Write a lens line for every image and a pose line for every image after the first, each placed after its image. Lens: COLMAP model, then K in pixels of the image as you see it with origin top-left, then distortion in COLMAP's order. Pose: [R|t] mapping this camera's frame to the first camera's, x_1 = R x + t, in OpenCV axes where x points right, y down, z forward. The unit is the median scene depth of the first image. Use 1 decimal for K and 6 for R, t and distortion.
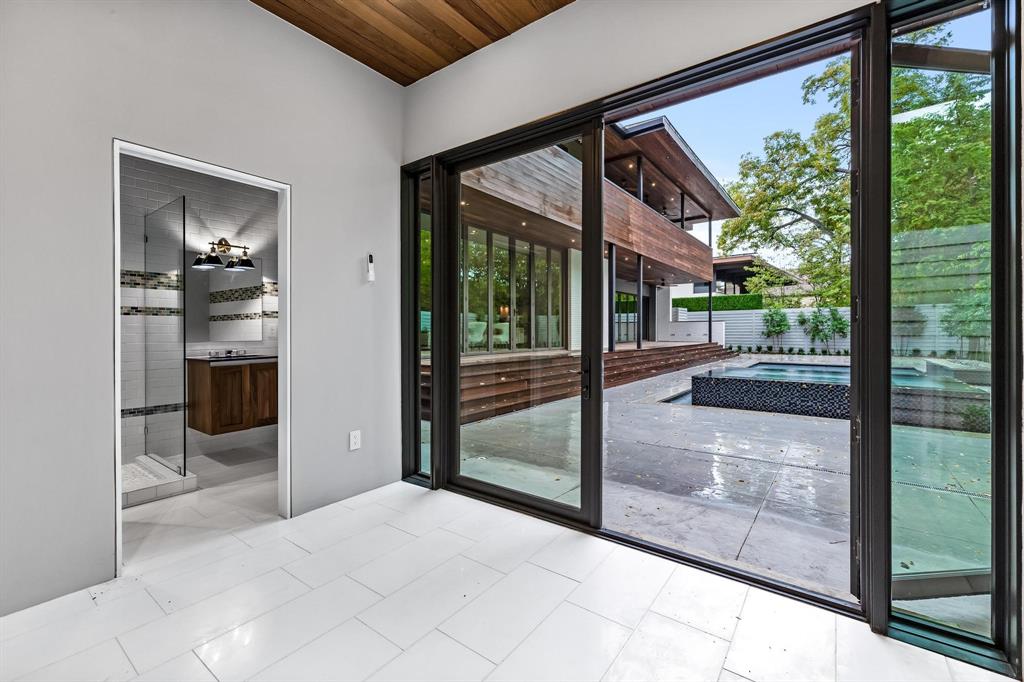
lens RADIAL K [[433.3, 0, 504.5], [0, 433.3, 333.3], [0, 0, 1]] dist [-0.001122, 0.000097]
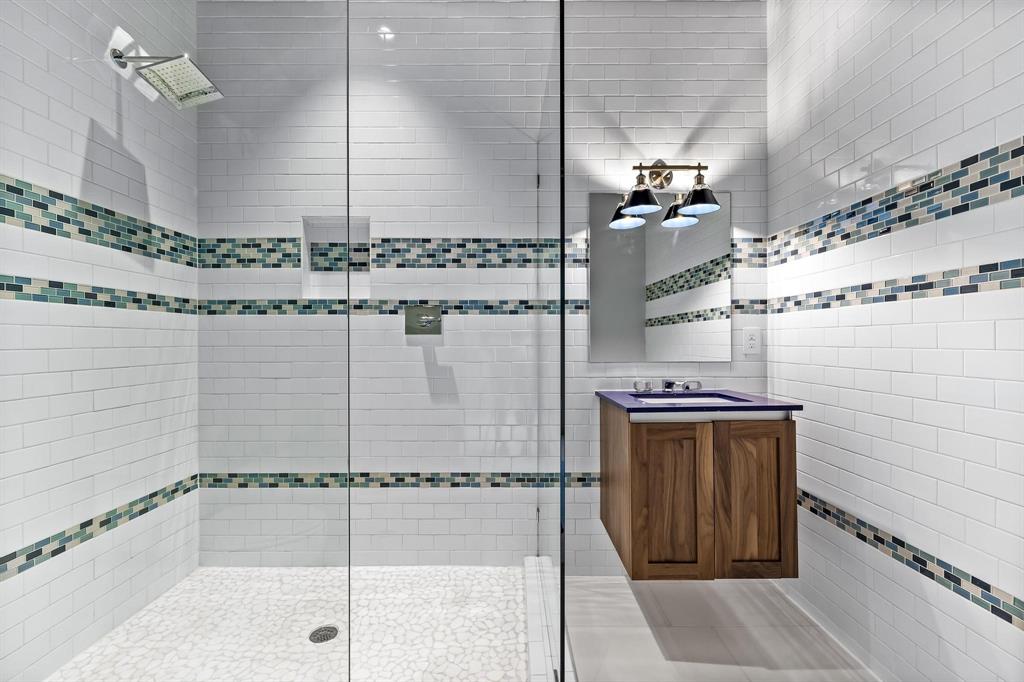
lens RADIAL K [[433.3, 0, 508.1], [0, 433.3, 335.0], [0, 0, 1]] dist [-0.001122, 0.000097]
pose [[0.598849, -0.008013, -0.800822, -0.348909], [-0.007353, 0.999853, -0.015503, -0.003725], [0.800828, 0.015172, 0.598702, 0.554913]]
